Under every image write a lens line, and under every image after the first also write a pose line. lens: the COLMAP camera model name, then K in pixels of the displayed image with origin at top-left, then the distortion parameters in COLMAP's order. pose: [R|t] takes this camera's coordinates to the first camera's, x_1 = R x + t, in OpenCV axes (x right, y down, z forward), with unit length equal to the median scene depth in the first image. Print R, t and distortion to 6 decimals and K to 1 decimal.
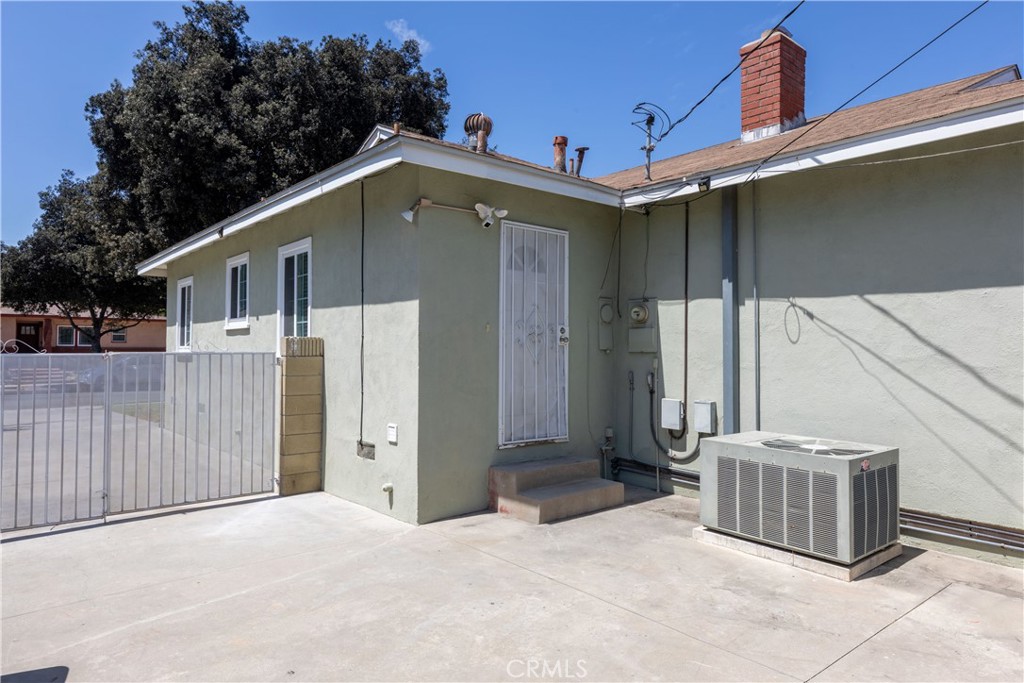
lens RADIAL K [[633.3, 0, 512.0], [0, 633.3, 341.5], [0, 0, 1]] dist [-0.001174, -0.000455]
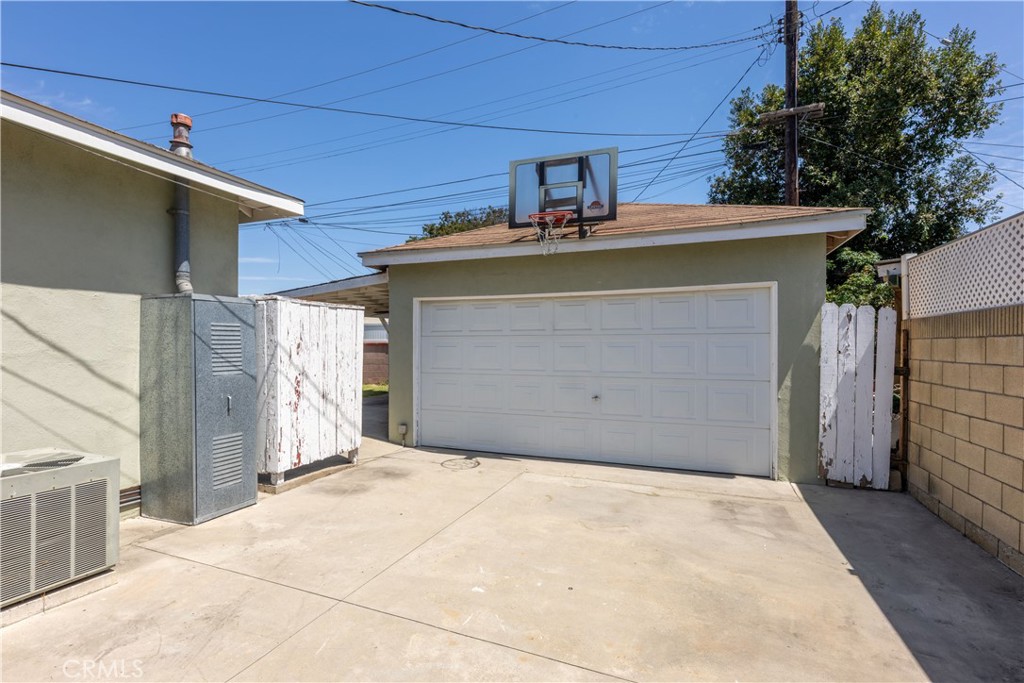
lens RADIAL K [[496.7, 0, 498.4], [0, 496.7, 344.7], [0, 0, 1]] dist [0.004158, 0.000064]
pose [[-0.469595, -0.002999, 0.882877, -0.395116], [-0.019510, 0.999785, -0.006982, 0.004780], [-0.882666, -0.020504, -0.469553, 0.791500]]
